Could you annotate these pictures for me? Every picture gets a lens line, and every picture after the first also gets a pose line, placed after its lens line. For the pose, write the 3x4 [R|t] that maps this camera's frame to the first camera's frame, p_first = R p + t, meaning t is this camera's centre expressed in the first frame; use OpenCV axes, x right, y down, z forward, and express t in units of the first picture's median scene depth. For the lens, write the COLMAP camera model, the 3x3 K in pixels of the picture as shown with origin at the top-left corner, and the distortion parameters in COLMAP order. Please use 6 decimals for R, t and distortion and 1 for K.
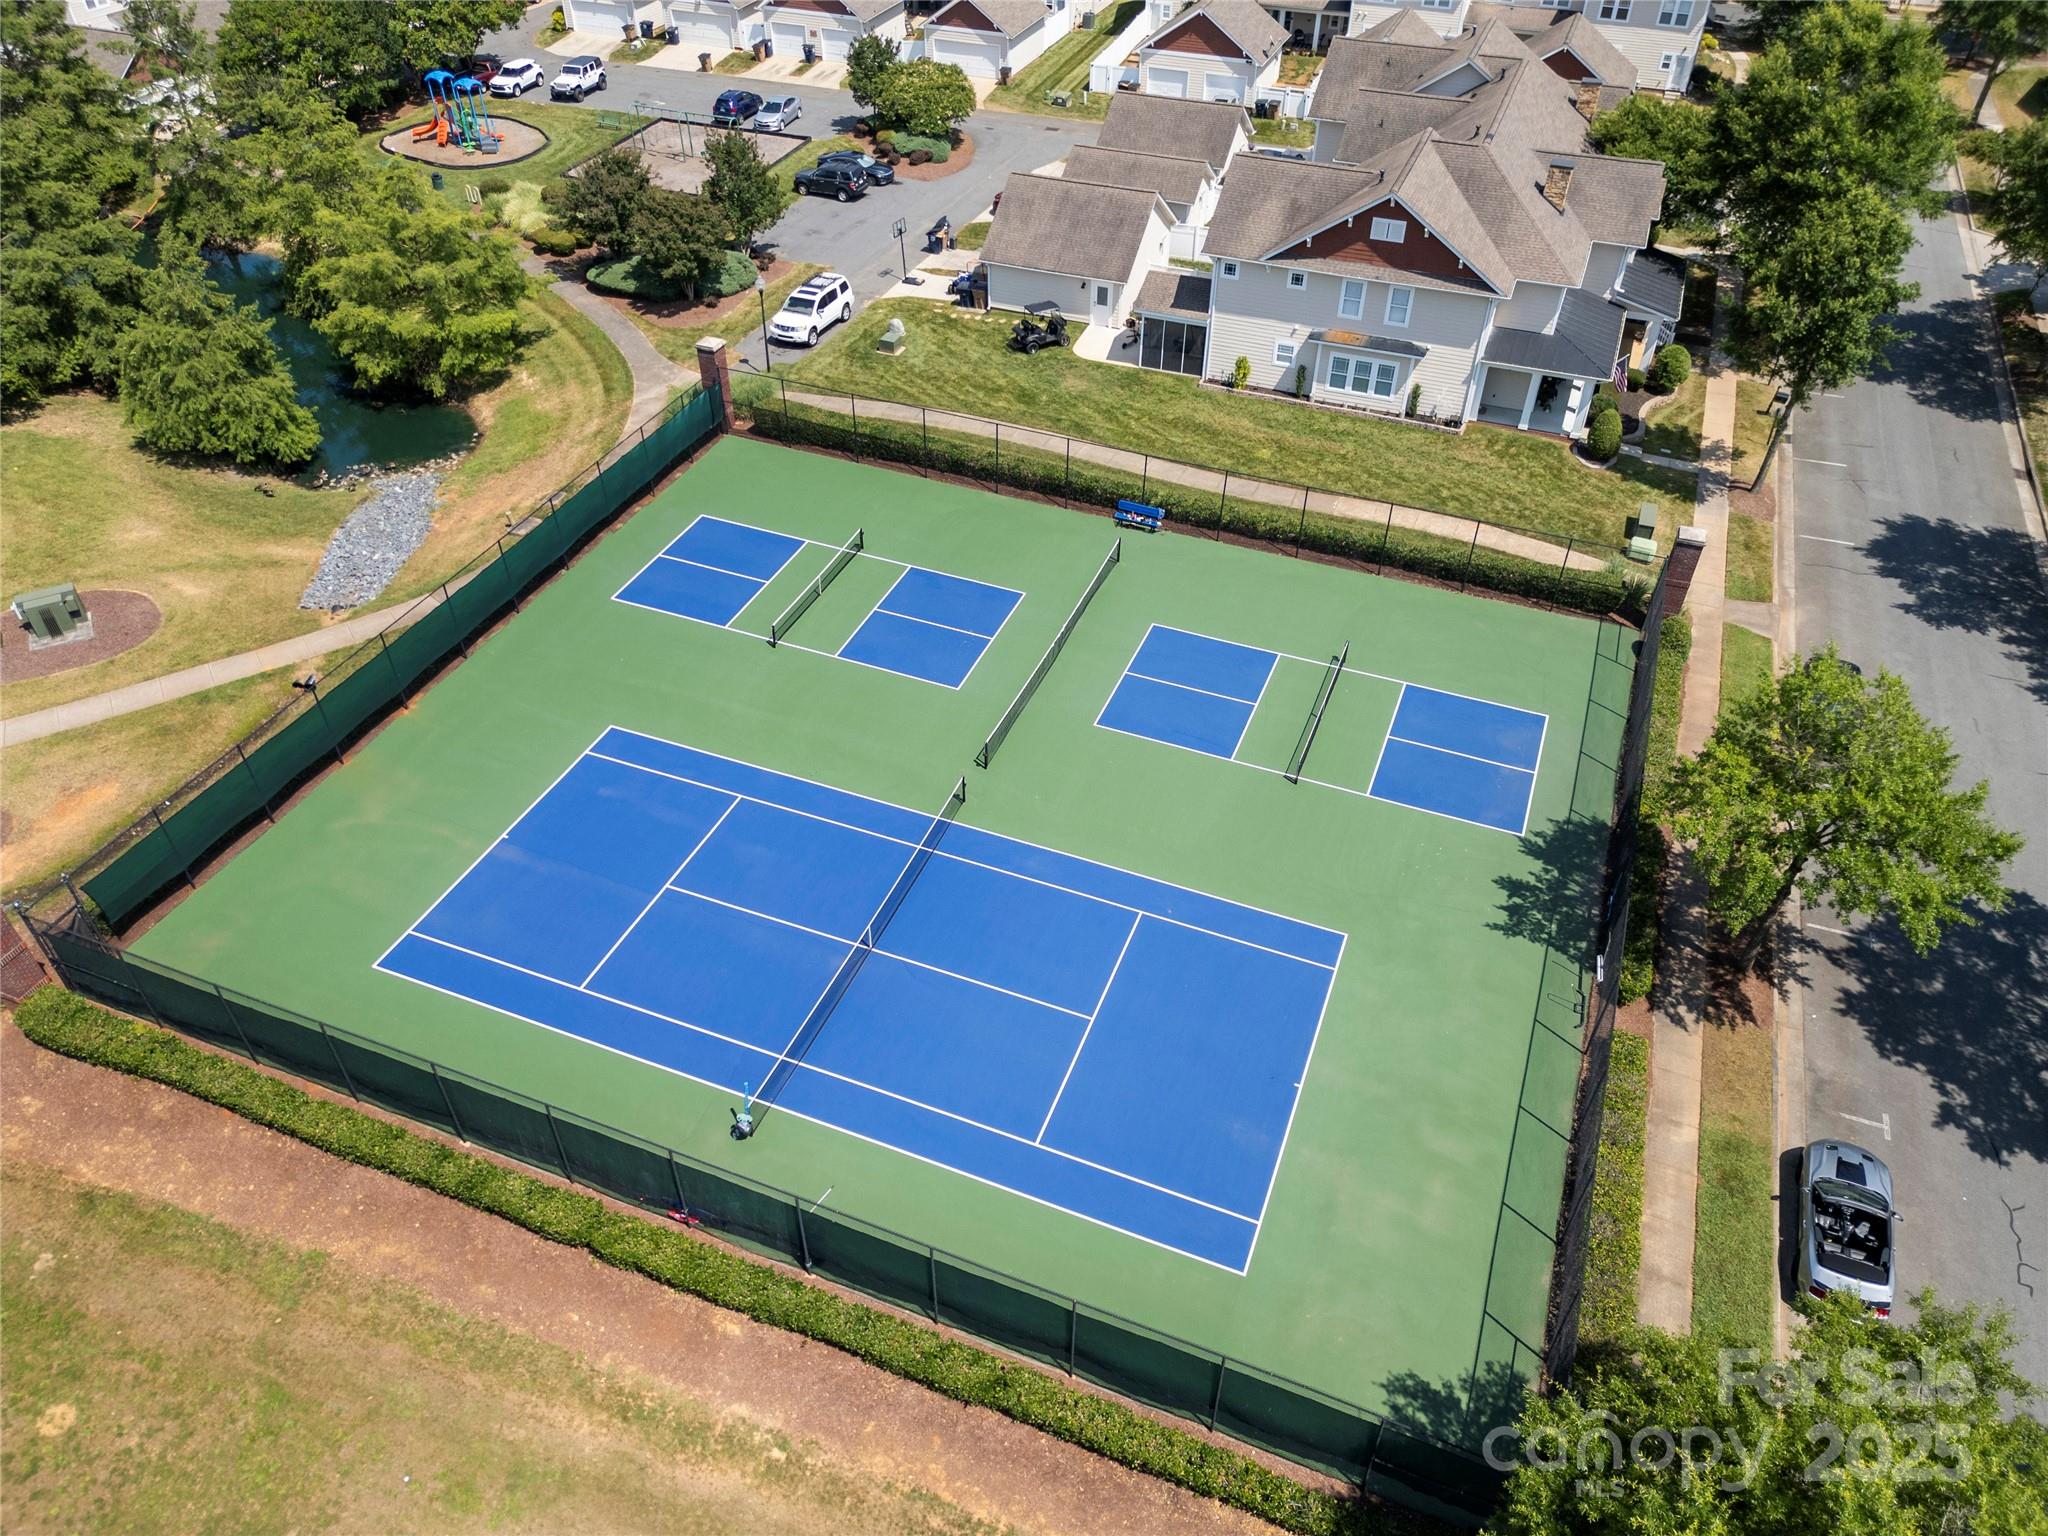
lens RADIAL K [[1441.4, 0, 993.2], [0, 1441.4, 774.4], [0, 0, 1]] dist [0.026156, -0.005235]
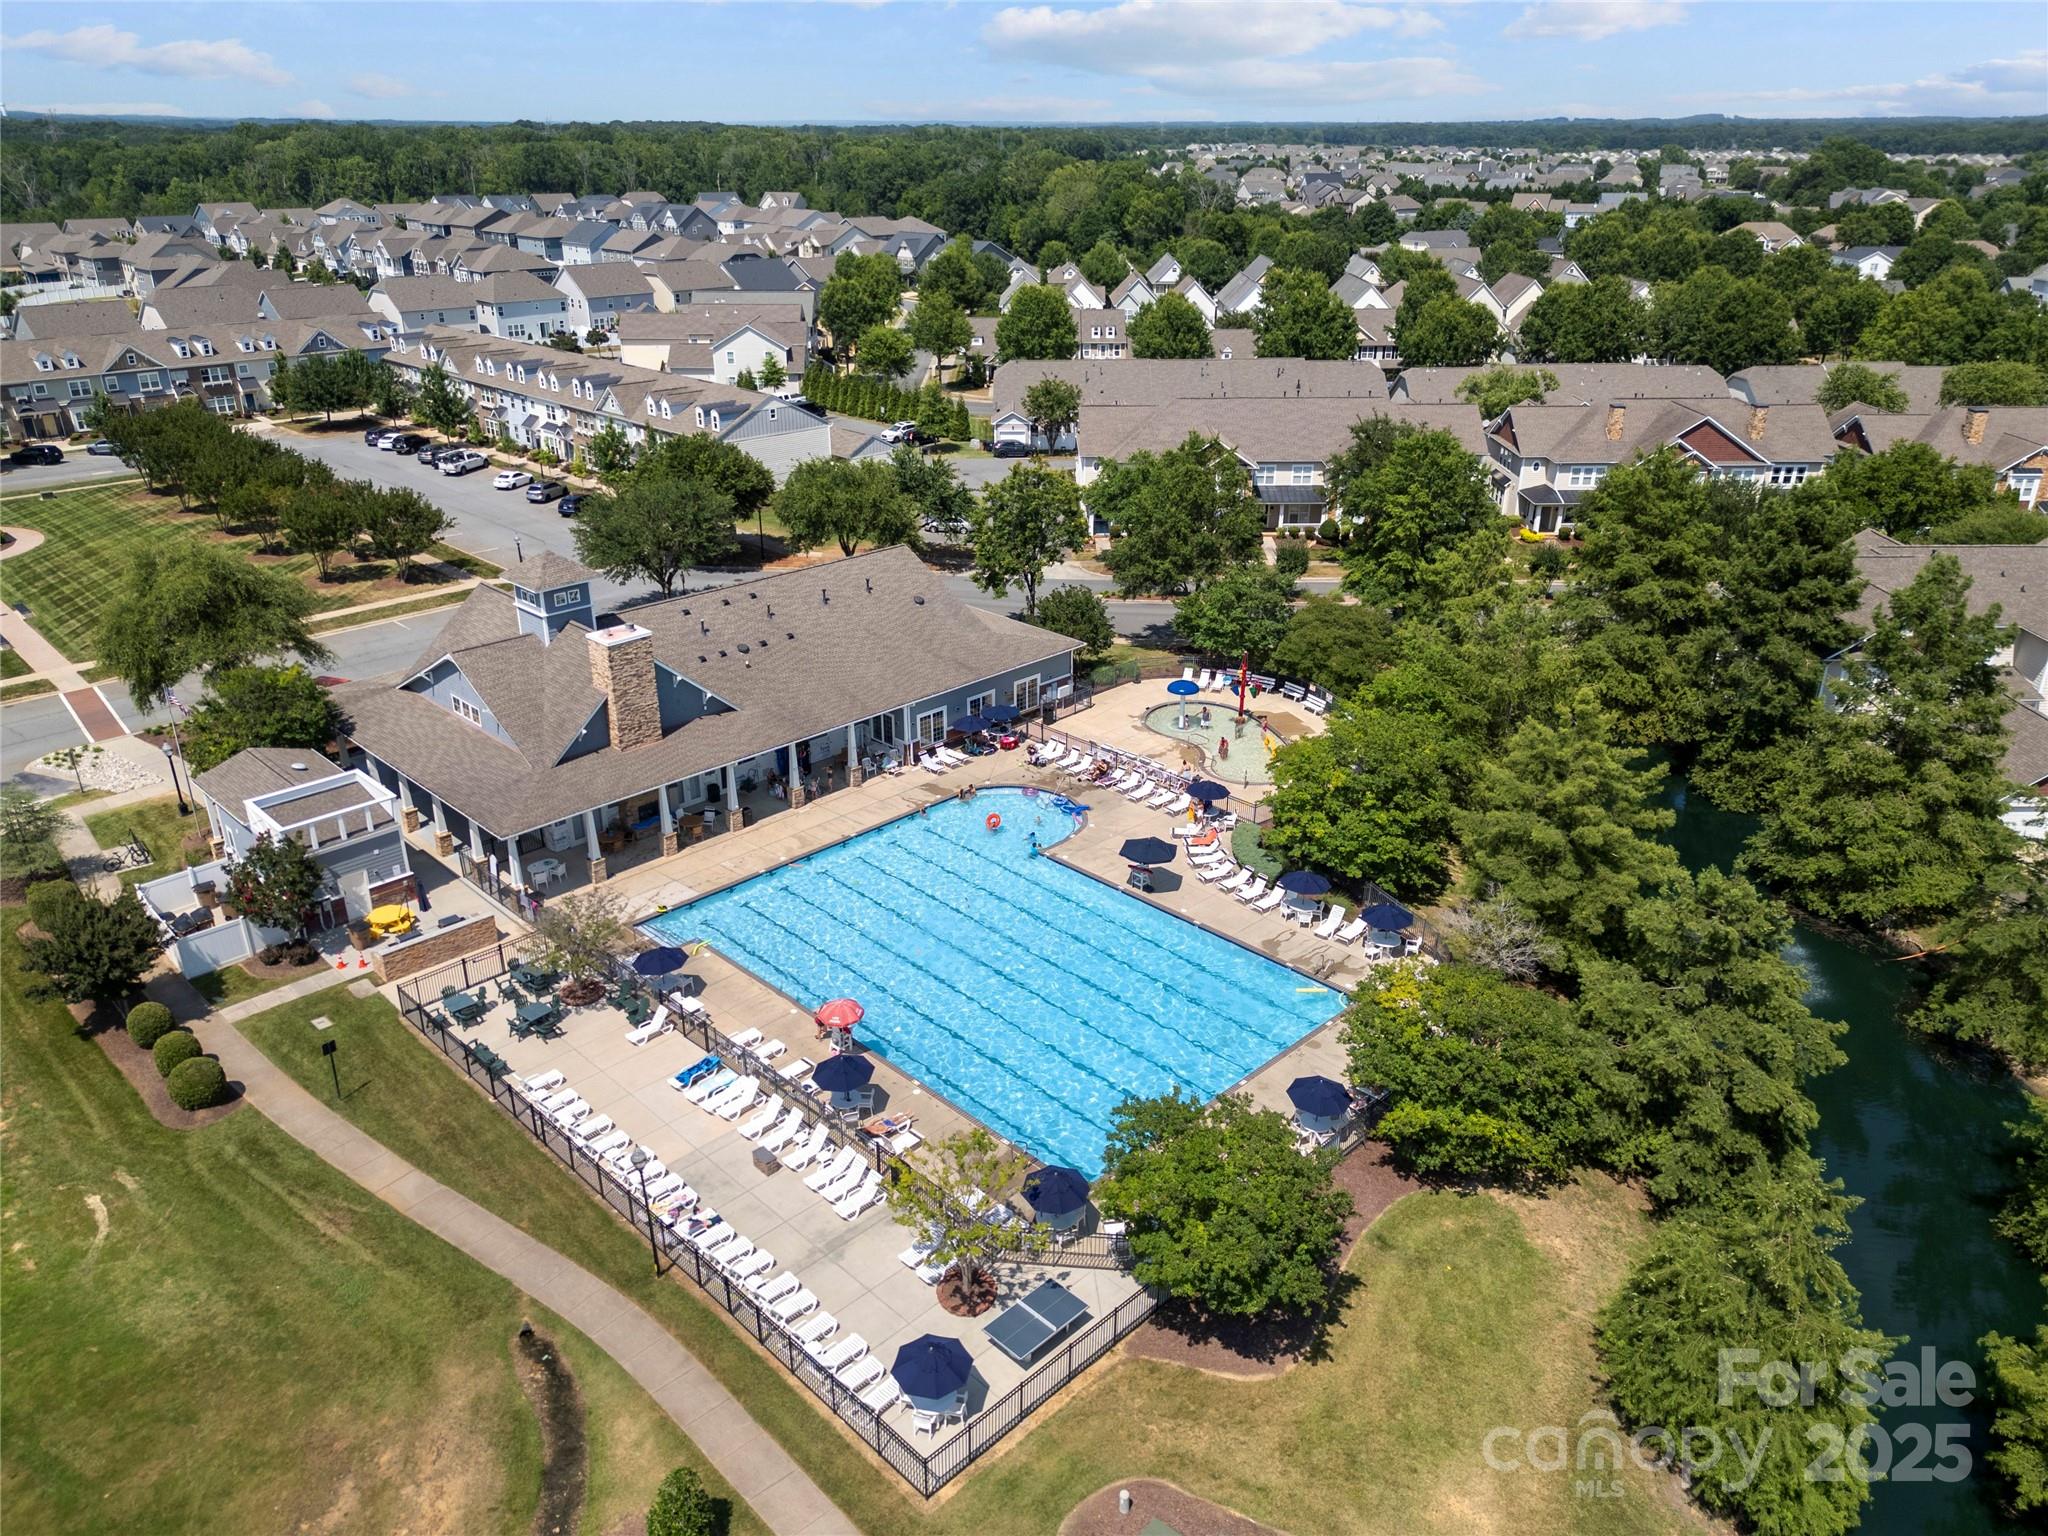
lens RADIAL K [[1441.4, 0, 993.2], [0, 1441.4, 774.4], [0, 0, 1]] dist [0.026156, -0.005235]
pose [[0.359922, 0.376799, -0.853510, -0.193207], [-0.608626, 0.788186, 0.091306, -0.301635], [0.707129, 0.486605, 0.513015, 0.295797]]
